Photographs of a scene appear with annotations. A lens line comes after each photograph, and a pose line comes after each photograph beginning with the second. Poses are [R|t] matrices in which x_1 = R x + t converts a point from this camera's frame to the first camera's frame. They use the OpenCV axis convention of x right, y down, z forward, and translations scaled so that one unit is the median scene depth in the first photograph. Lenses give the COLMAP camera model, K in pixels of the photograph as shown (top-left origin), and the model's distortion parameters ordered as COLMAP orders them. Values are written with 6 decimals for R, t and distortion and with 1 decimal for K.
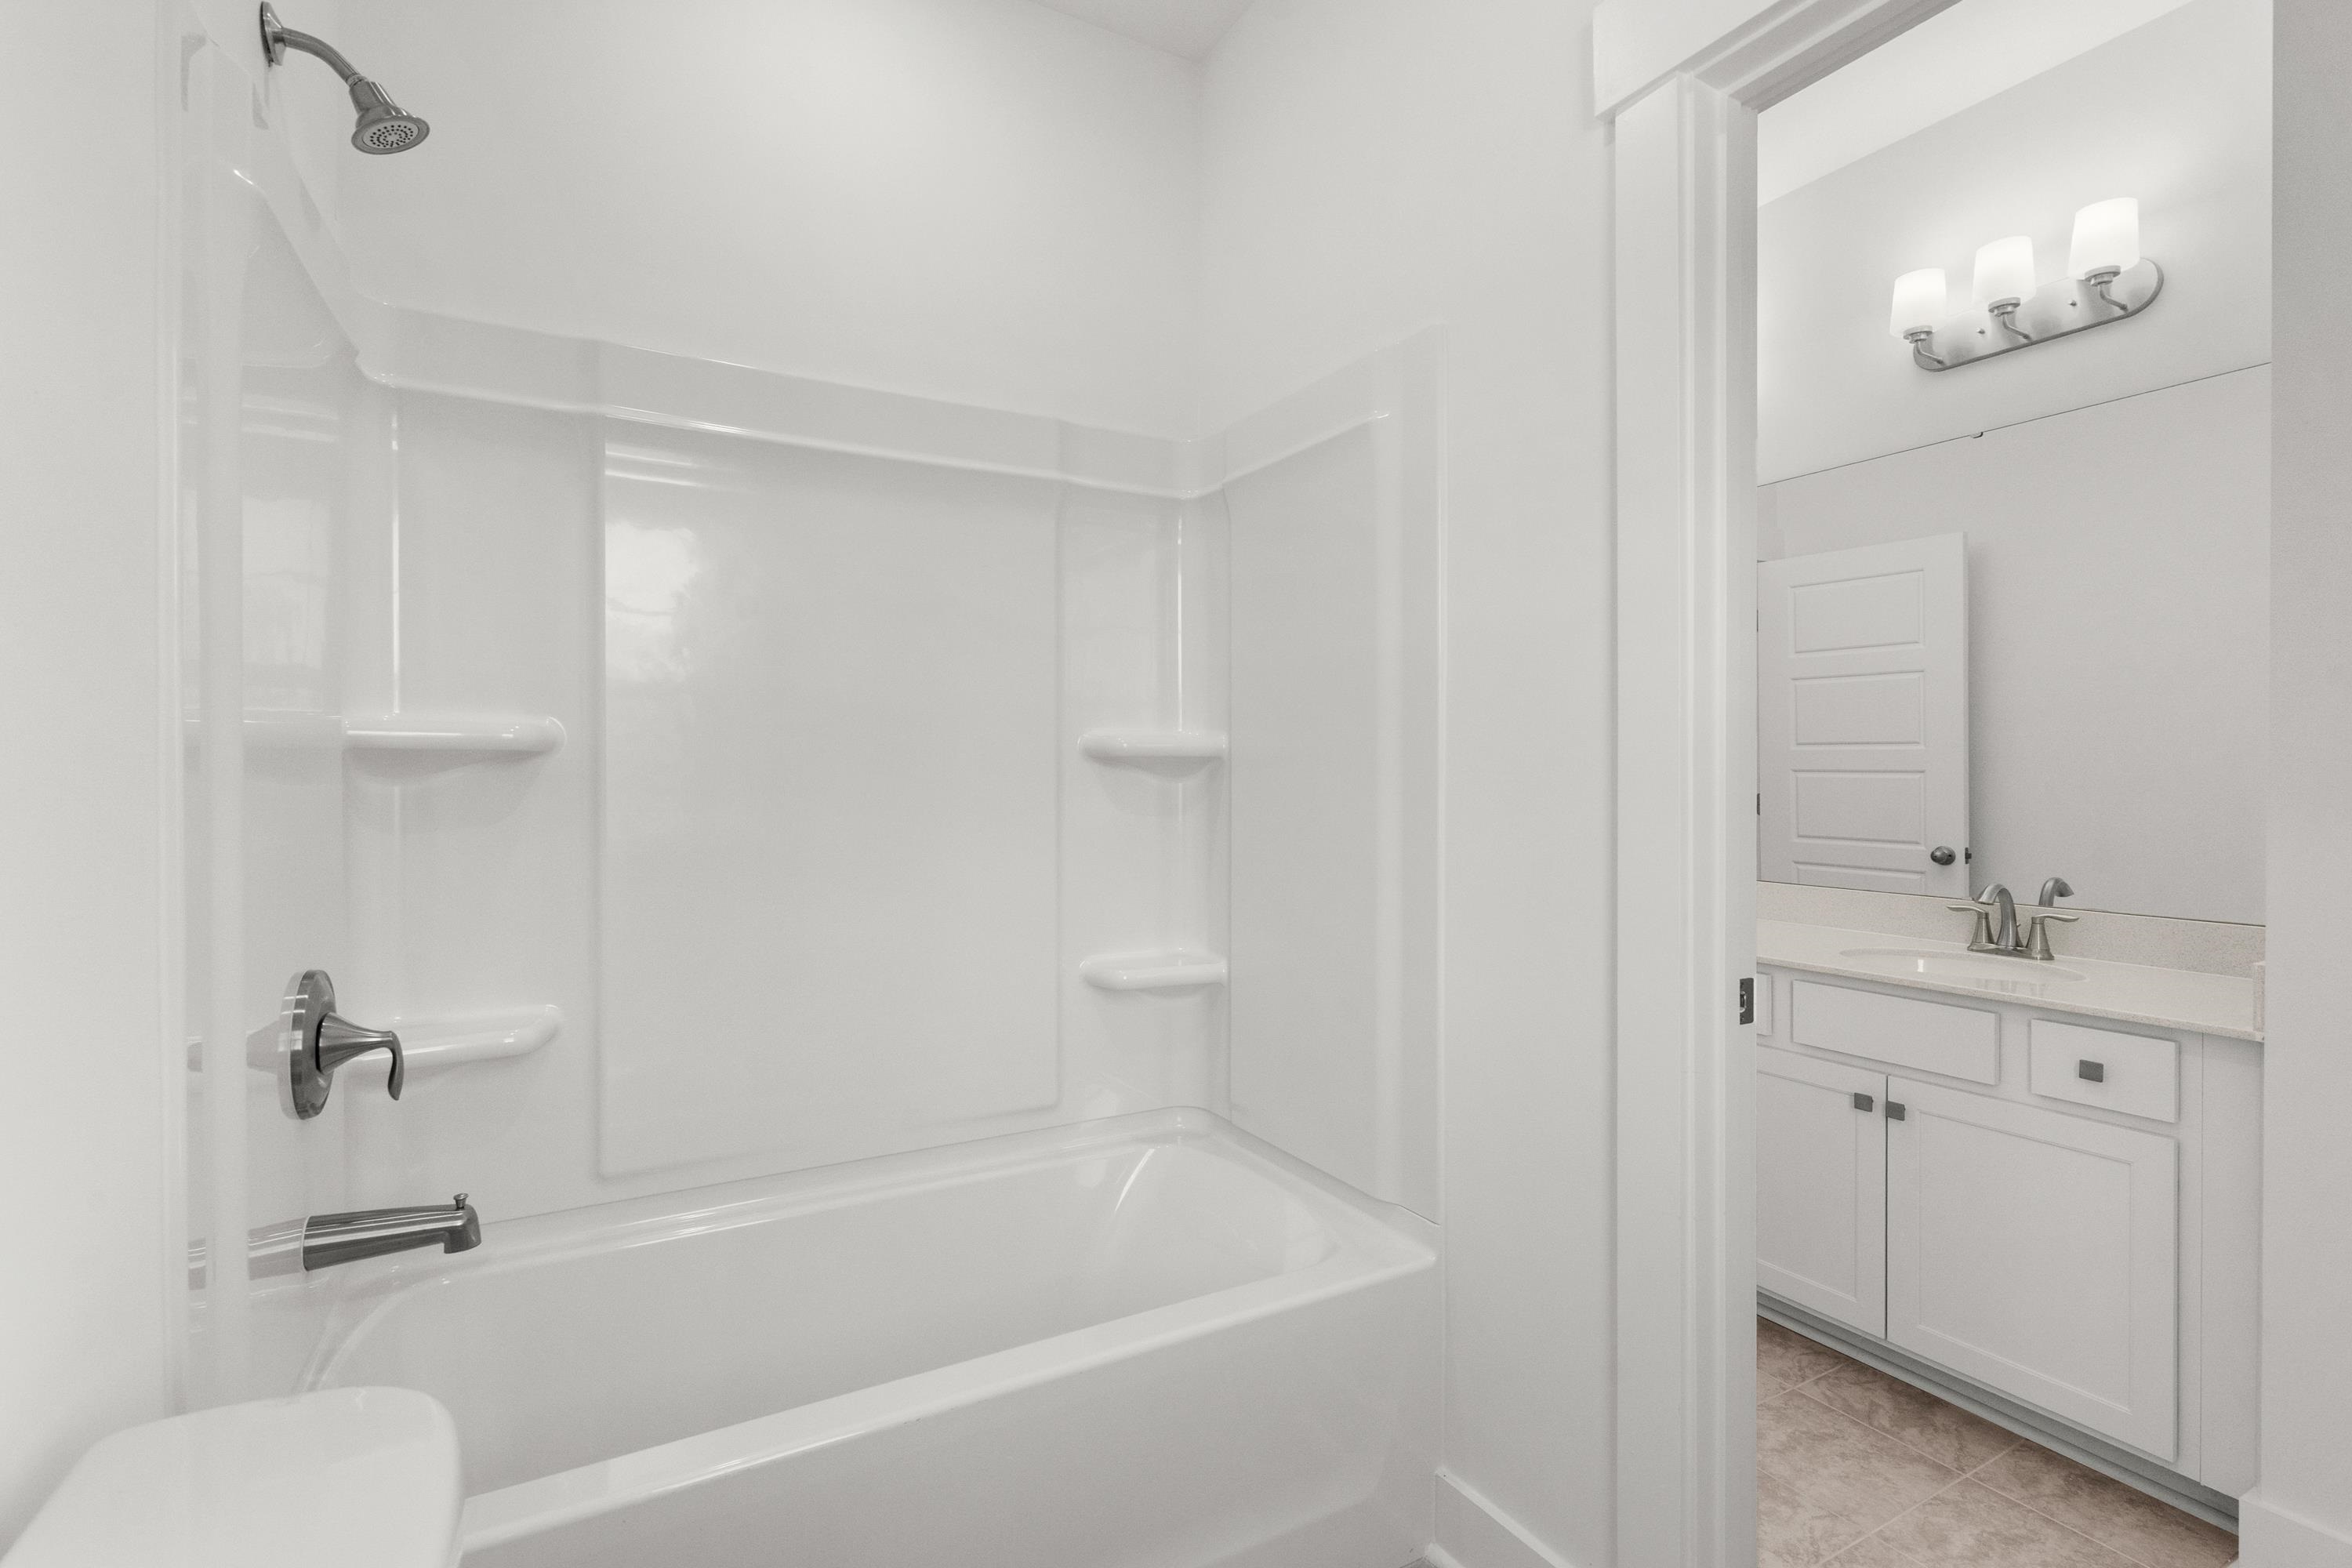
lens RADIAL K [[1081.0, 0, 1185.2], [0, 1081.0, 751.8], [0, 0, 1]] dist [-0.006082, 0.000353]
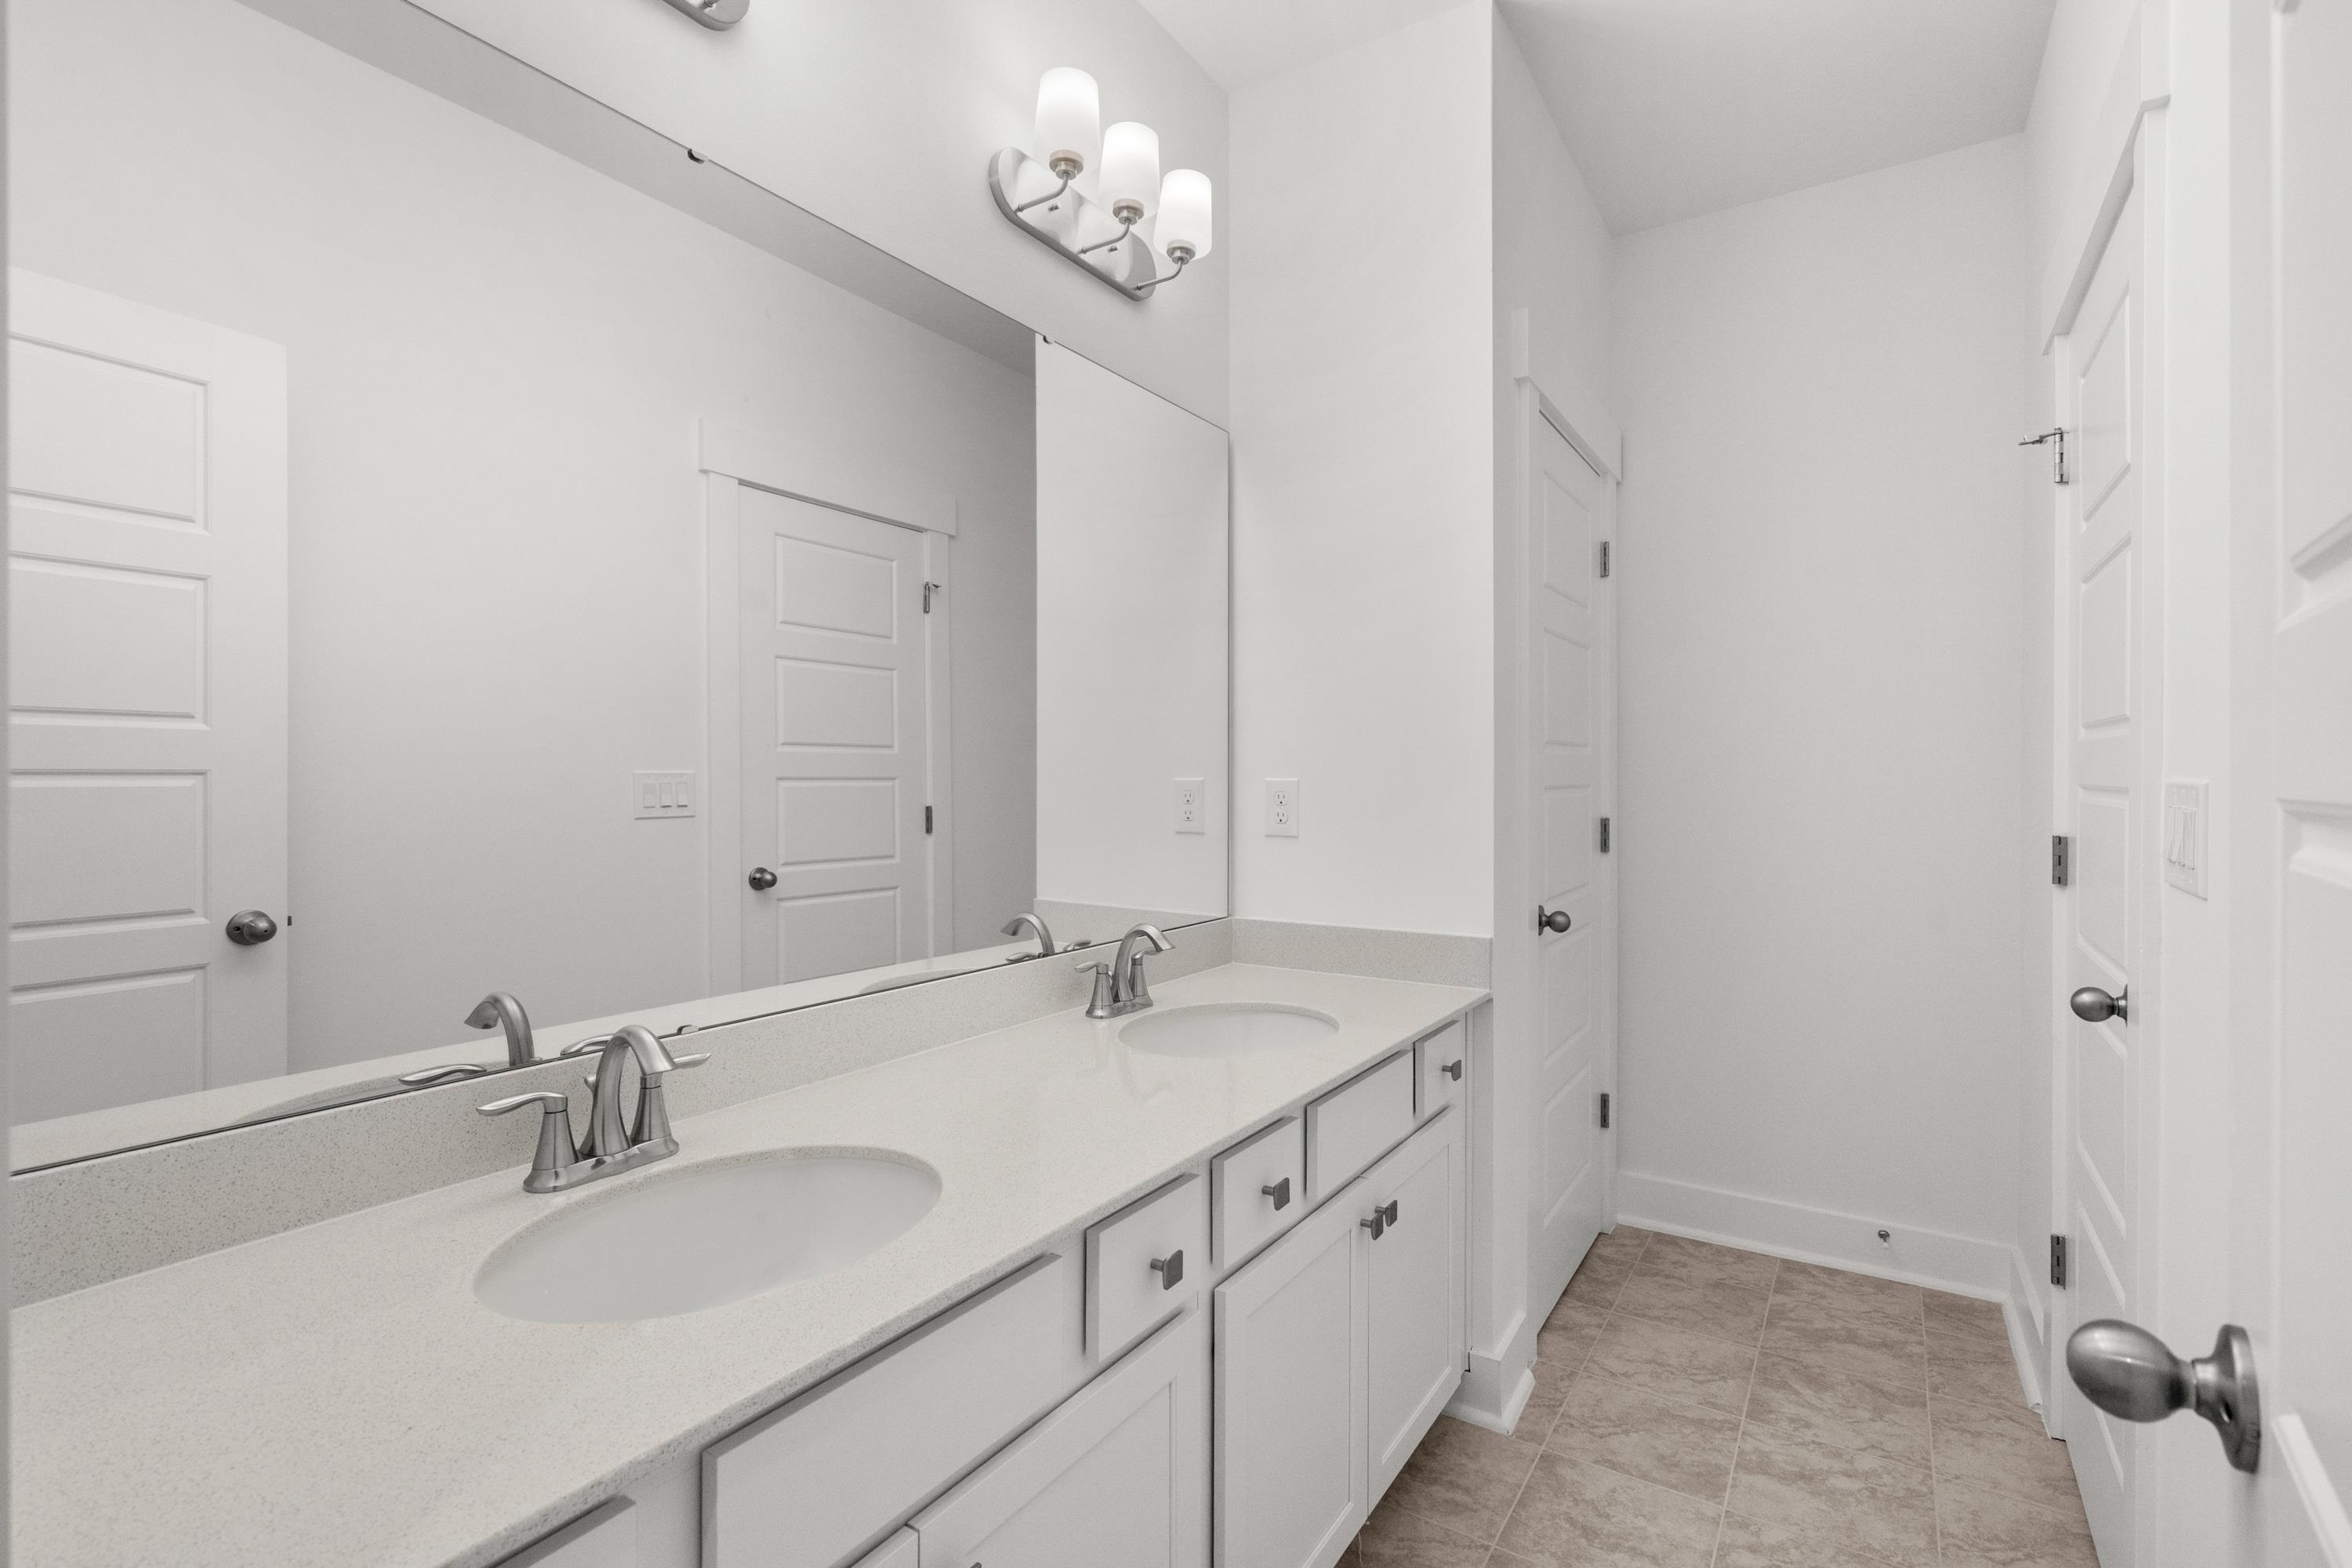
lens RADIAL K [[1081.0, 0, 1167.0], [0, 1081.0, 776.9], [0, 0, 1]] dist [-0.006082, 0.000353]
pose [[-0.441856, -0.000646, 0.897086, 0.026624], [-0.020030, 0.999758, -0.009146, 0.032199], [-0.896862, -0.022010, -0.441762, 1.639662]]
